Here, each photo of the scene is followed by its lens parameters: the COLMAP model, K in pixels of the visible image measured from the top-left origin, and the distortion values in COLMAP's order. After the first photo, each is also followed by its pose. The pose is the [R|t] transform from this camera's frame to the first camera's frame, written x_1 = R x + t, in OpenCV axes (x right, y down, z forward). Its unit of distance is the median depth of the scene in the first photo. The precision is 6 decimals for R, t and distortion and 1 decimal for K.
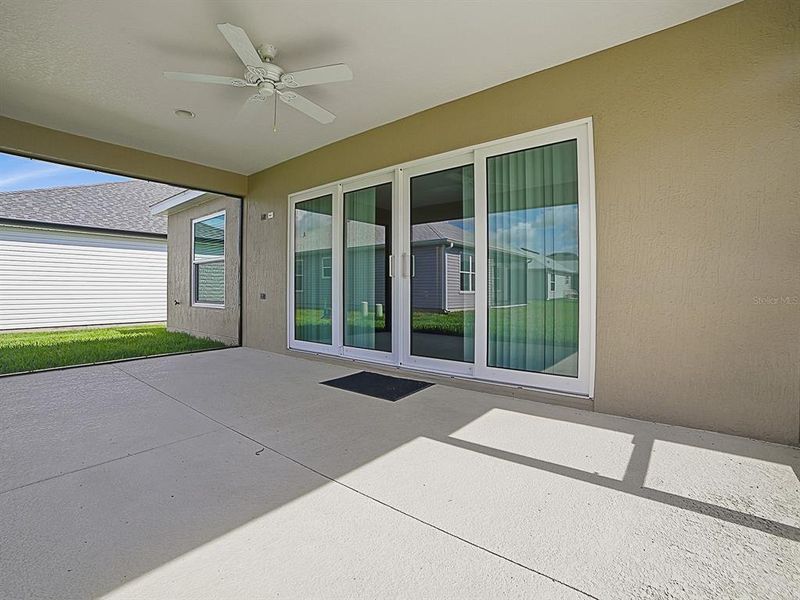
lens RADIAL K [[368.5, 0, 399.5], [0, 368.5, 289.8], [0, 0, 1]] dist [-0.098369, 0.025827]
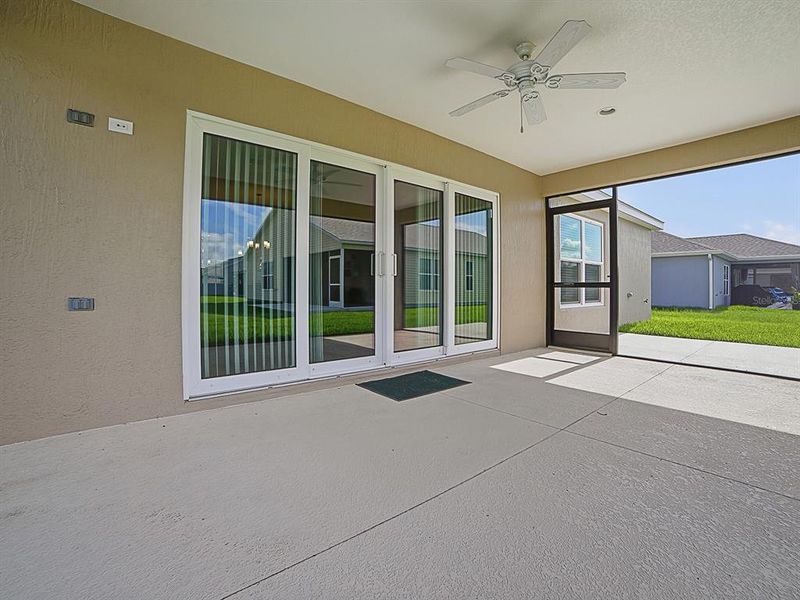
lens RADIAL K [[368.5, 0, 399.5], [0, 368.5, 289.8], [0, 0, 1]] dist [-0.098369, 0.025827]
pose [[0.206234, -0.005805, 0.978486, -0.850726], [-0.003220, 0.999973, 0.006612, -0.004083], [-0.978497, -0.004514, 0.206209, 0.678152]]
